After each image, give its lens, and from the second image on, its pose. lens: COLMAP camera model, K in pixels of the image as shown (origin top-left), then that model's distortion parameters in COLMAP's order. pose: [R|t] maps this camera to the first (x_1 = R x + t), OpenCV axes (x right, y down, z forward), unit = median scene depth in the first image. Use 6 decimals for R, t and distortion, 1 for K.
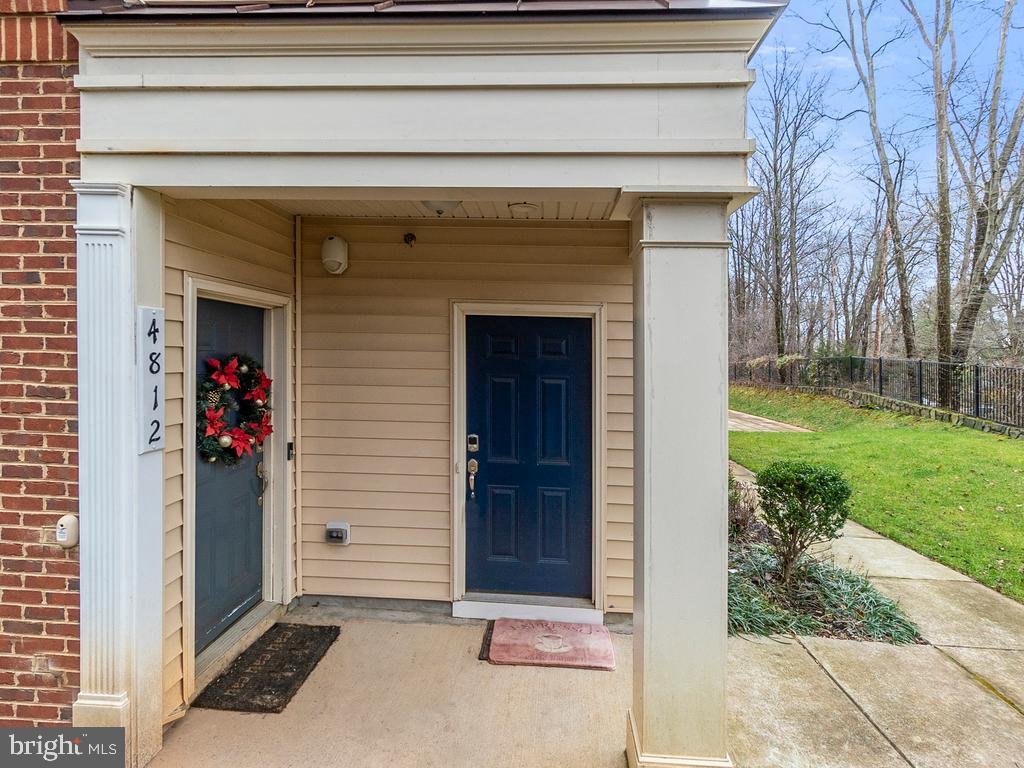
lens RADIAL K [[527.9, 0, 513.9], [0, 527.9, 362.4], [0, 0, 1]] dist [0.000004, -0.000782]
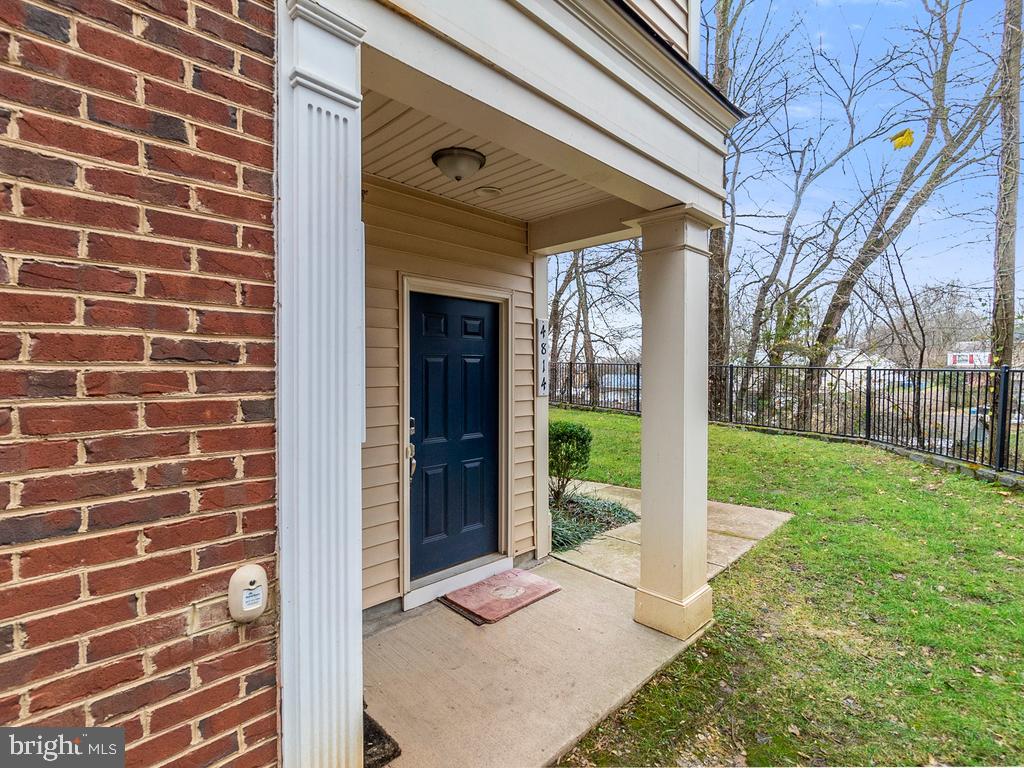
lens RADIAL K [[509.2, 0, 512.0], [0, 509.2, 384.0], [0, 0, 1]] dist [0.014490, -0.017464]
pose [[0.659272, -0.044130, 0.750608, -1.061106], [0.026250, 0.999019, 0.035679, 0.078545], [-0.751446, -0.003819, 0.659784, 0.414394]]
